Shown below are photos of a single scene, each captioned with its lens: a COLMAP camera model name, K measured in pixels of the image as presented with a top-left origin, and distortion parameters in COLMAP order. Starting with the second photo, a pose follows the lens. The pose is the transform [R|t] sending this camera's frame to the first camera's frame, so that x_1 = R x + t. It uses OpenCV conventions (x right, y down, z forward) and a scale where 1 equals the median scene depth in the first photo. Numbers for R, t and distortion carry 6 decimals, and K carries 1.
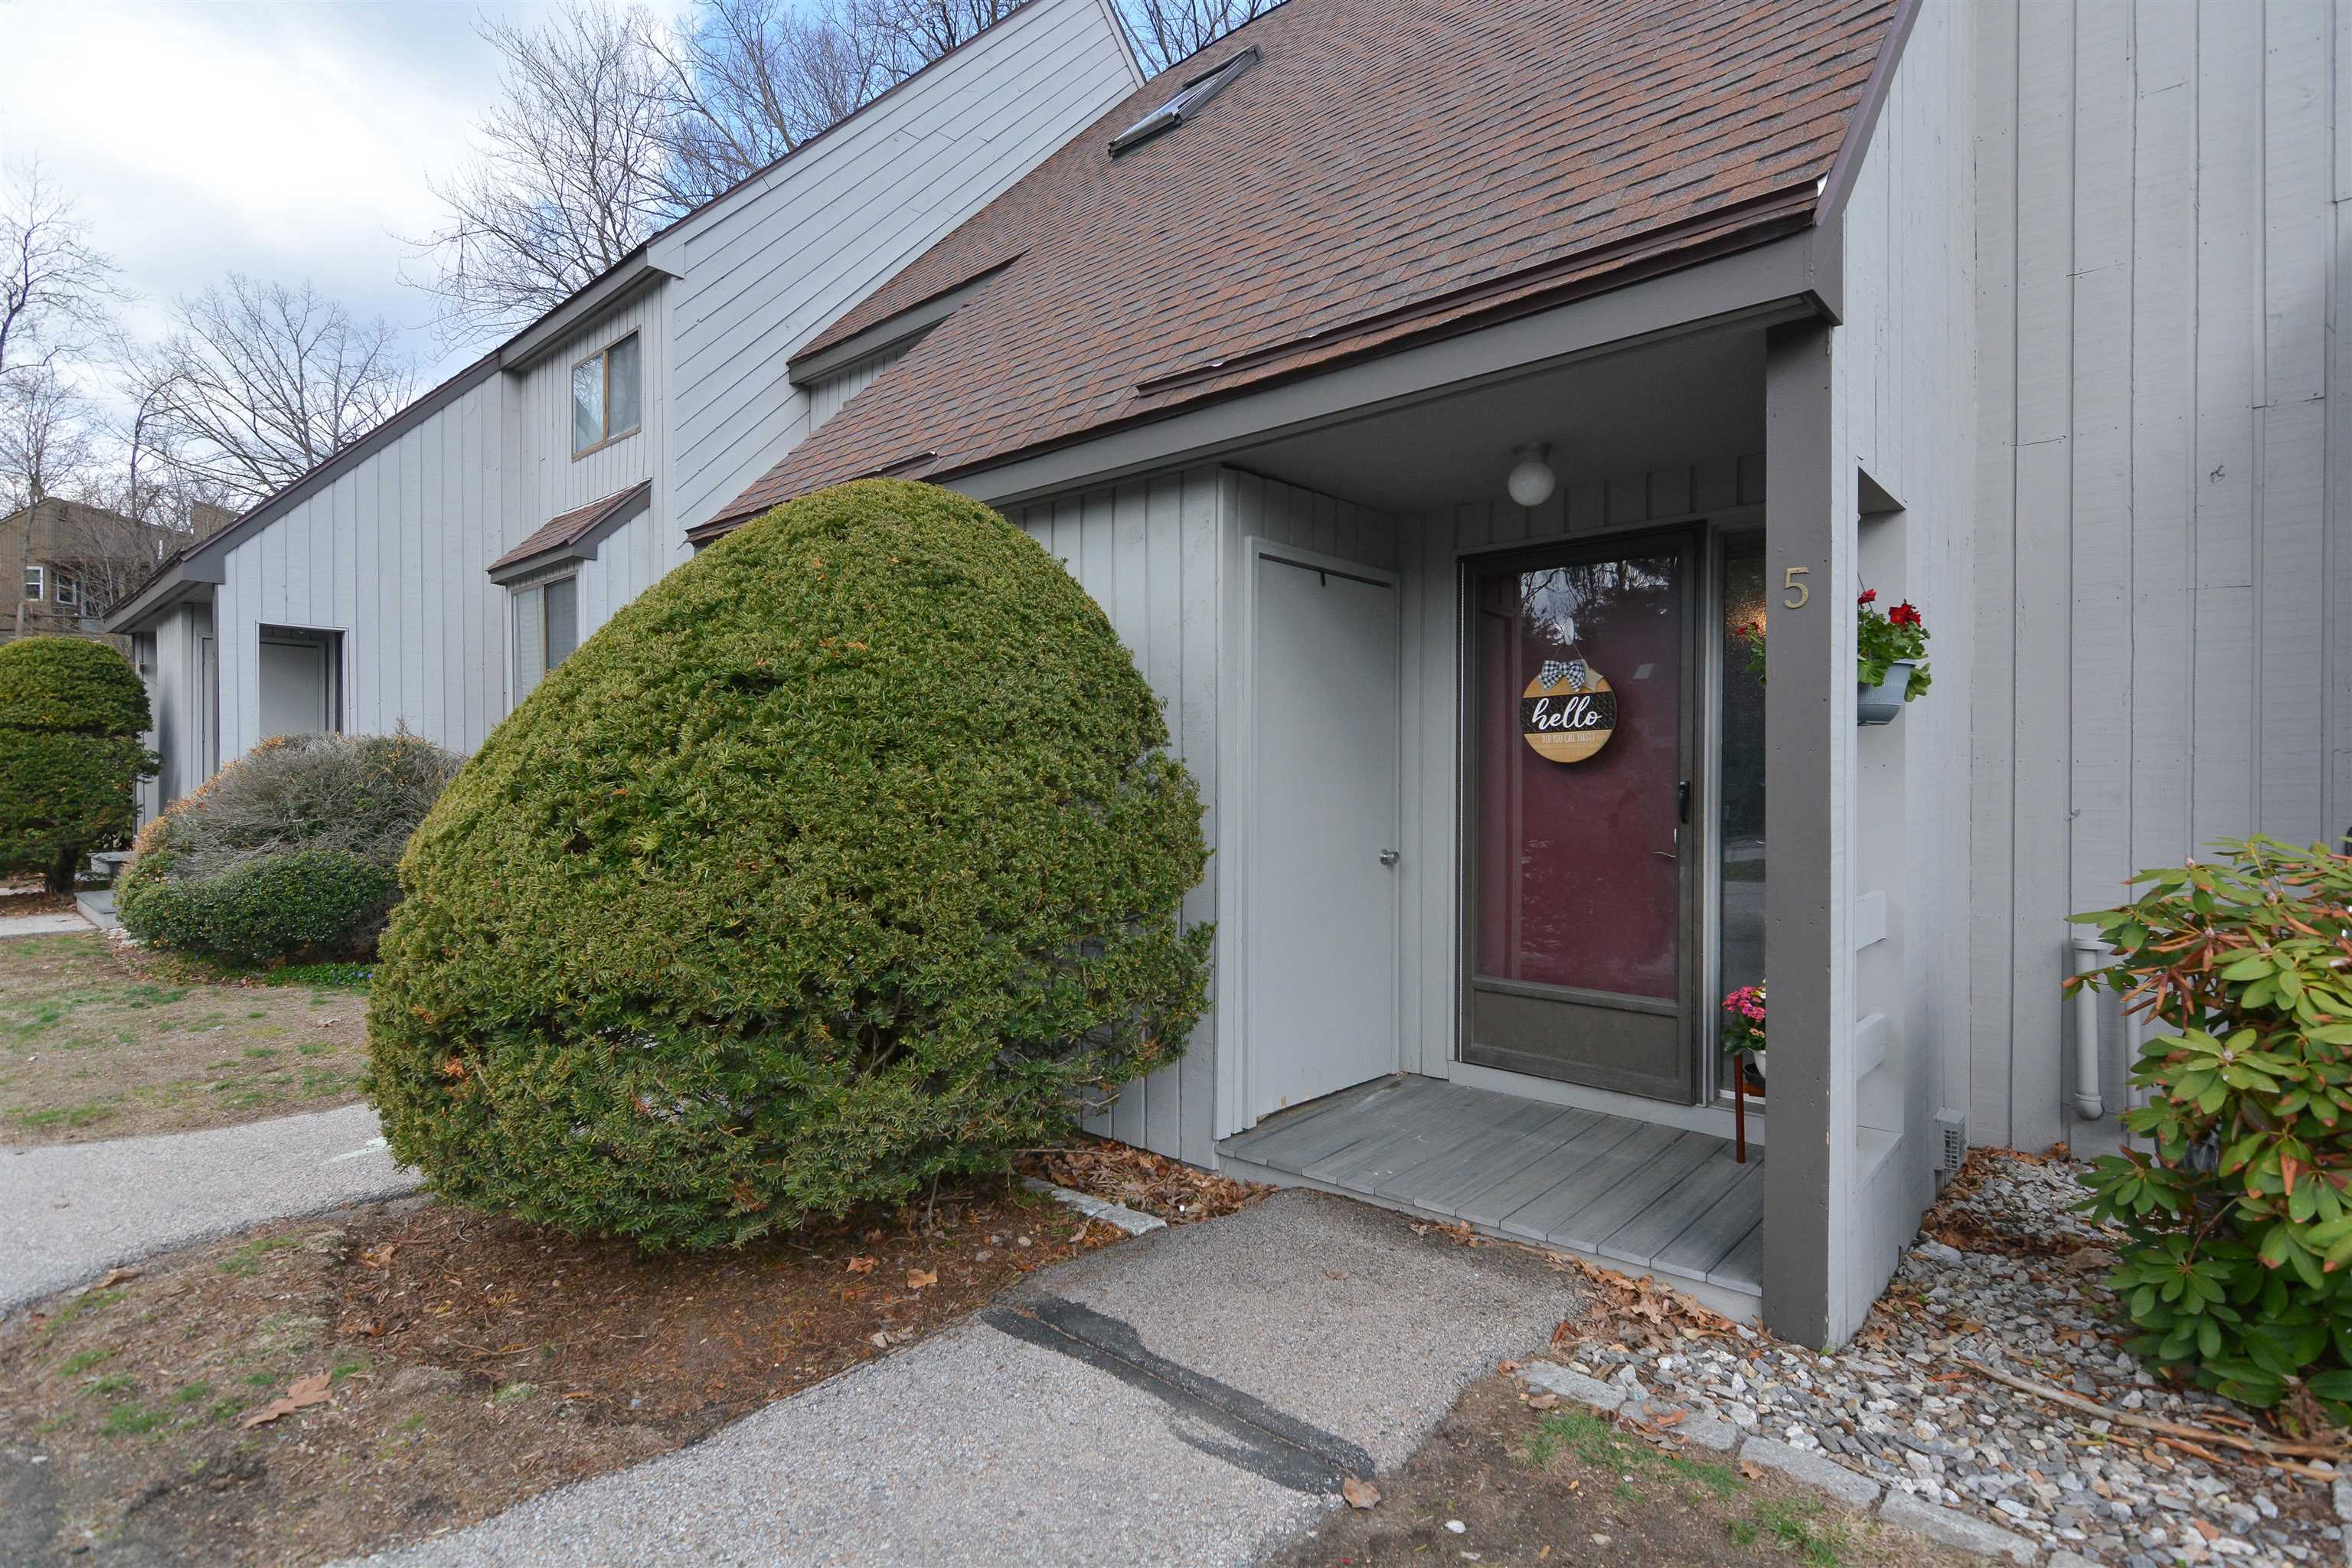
lens RADIAL K [[1128.0, 0, 1188.5], [0, 1128.0, 783.8], [0, 0, 1]] dist [0.018339, -0.009950]
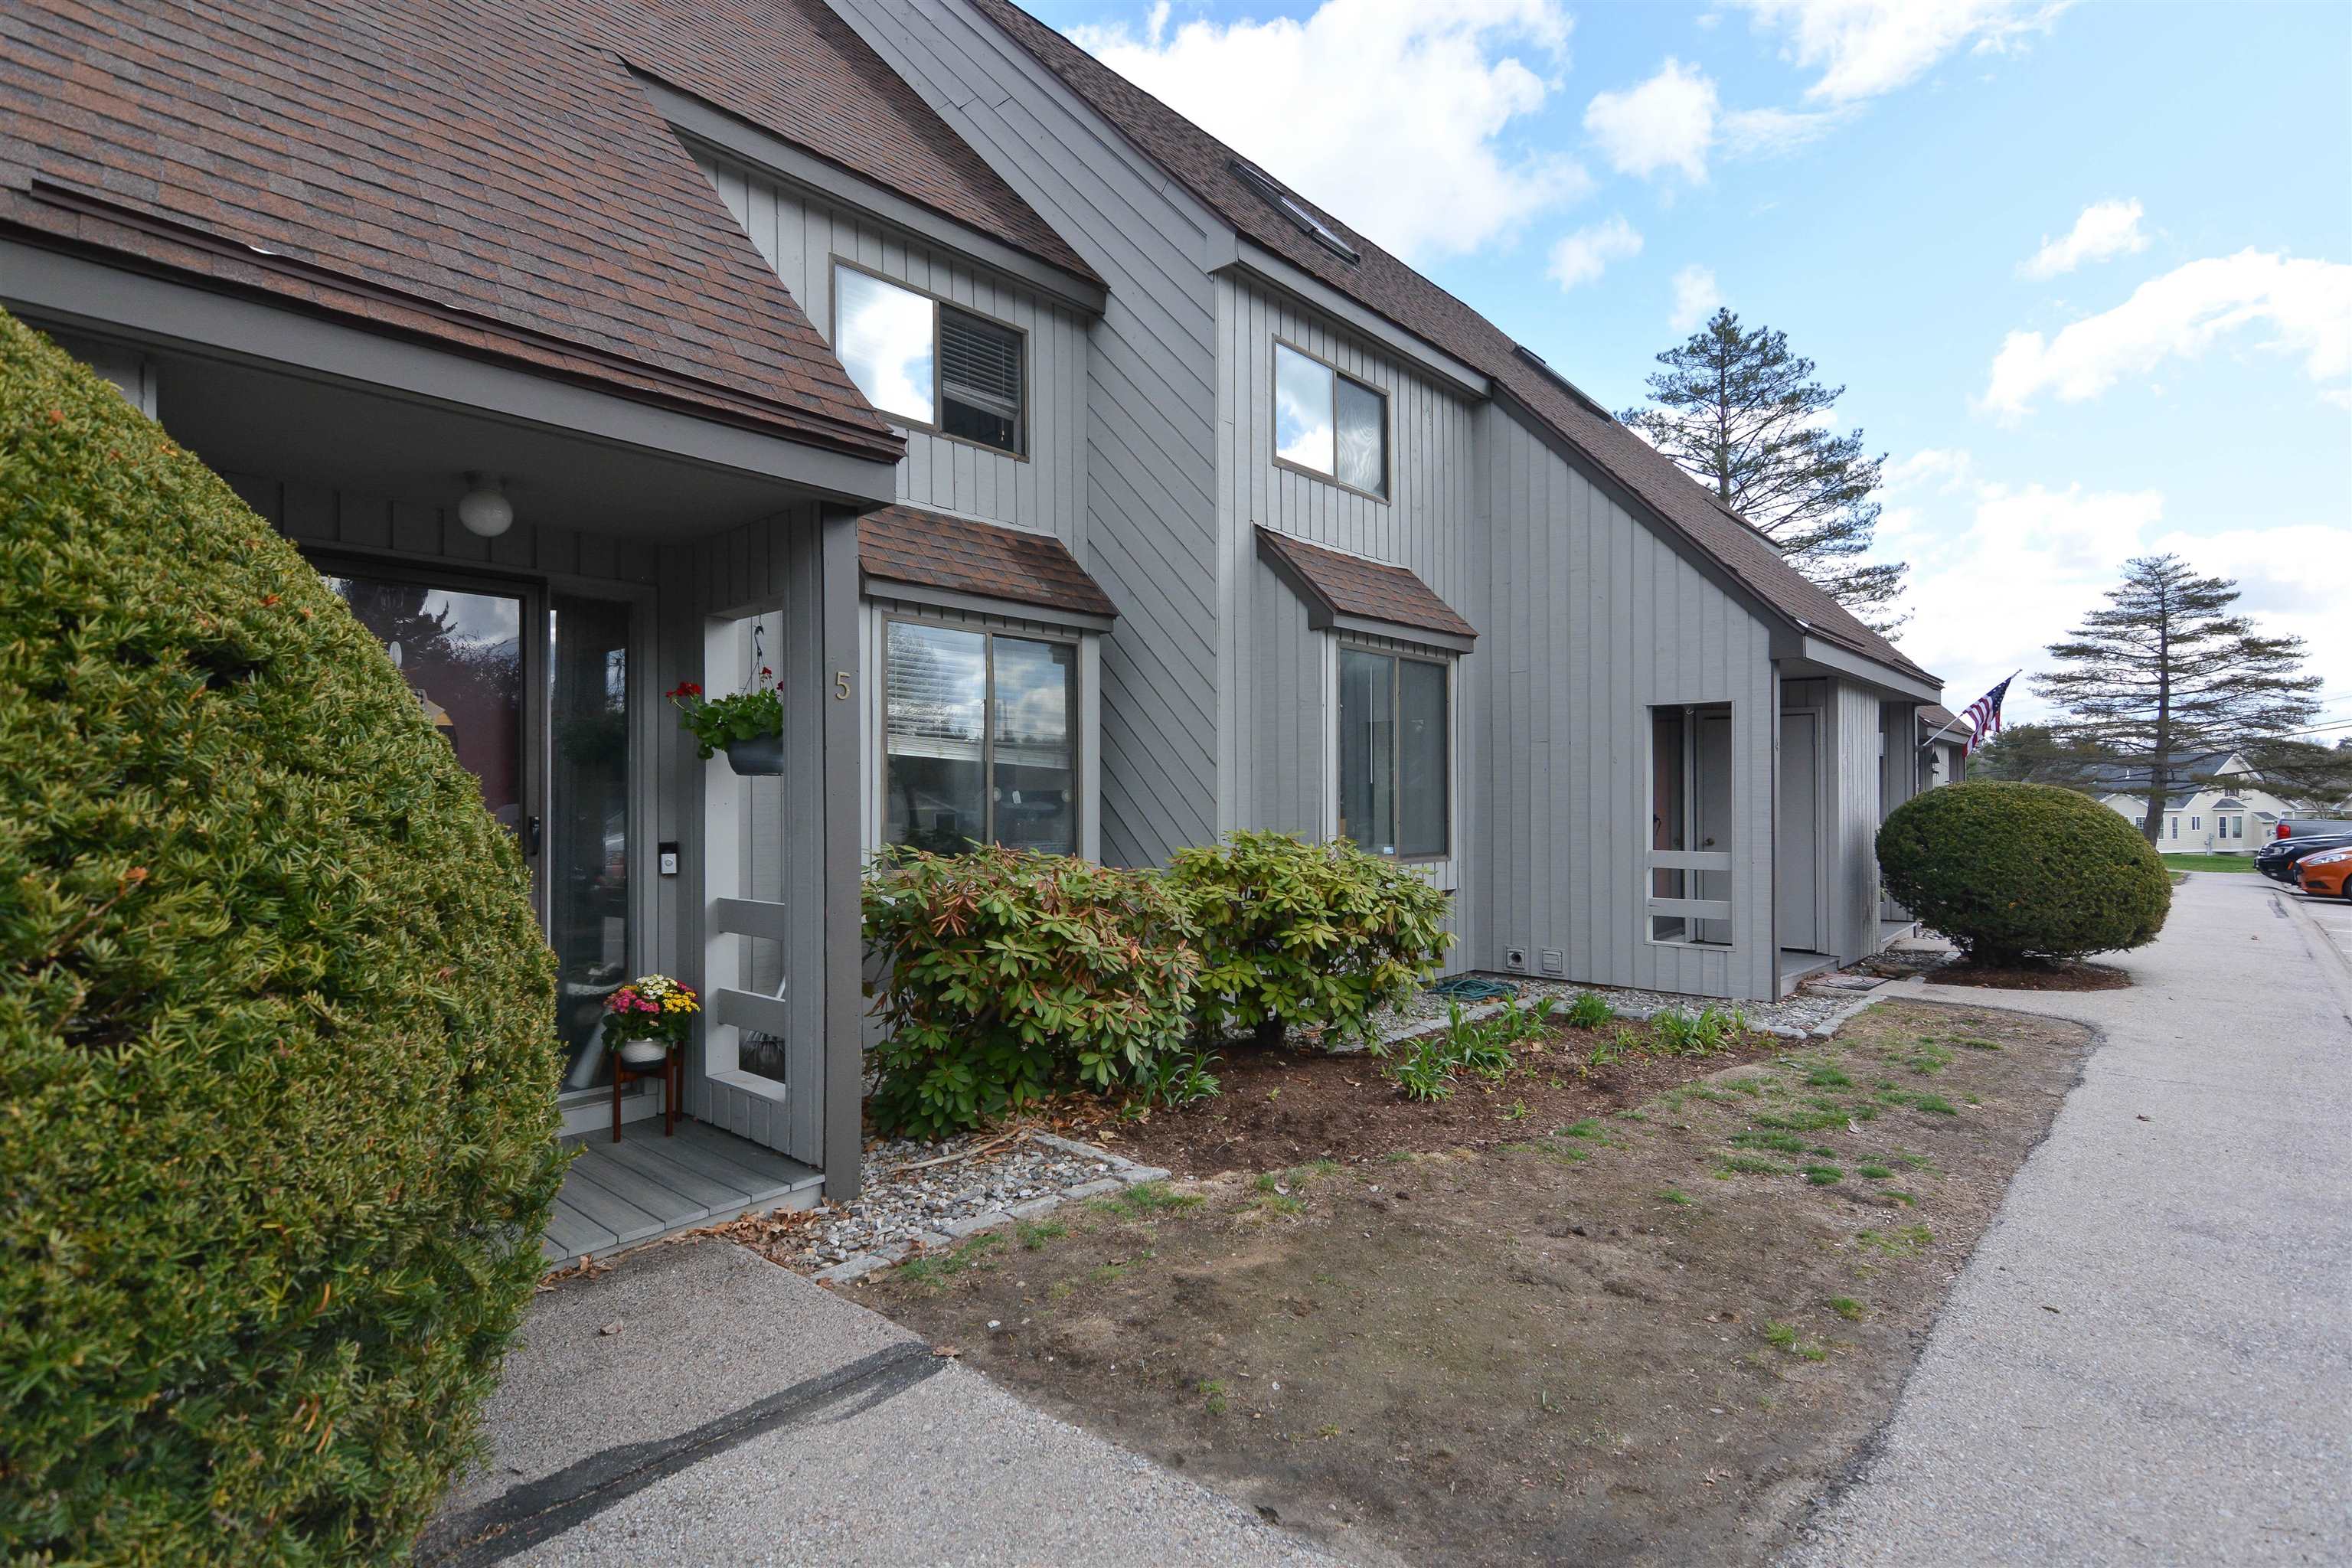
lens RADIAL K [[1128.0, 0, 1188.3], [0, 1128.0, 790.5], [0, 0, 1]] dist [0.018339, -0.009950]
pose [[0.010484, 0.011991, 0.999873, -1.066273], [0.006611, 0.999905, -0.012060, -0.018800], [-0.999923, 0.006736, 0.010404, 0.619488]]
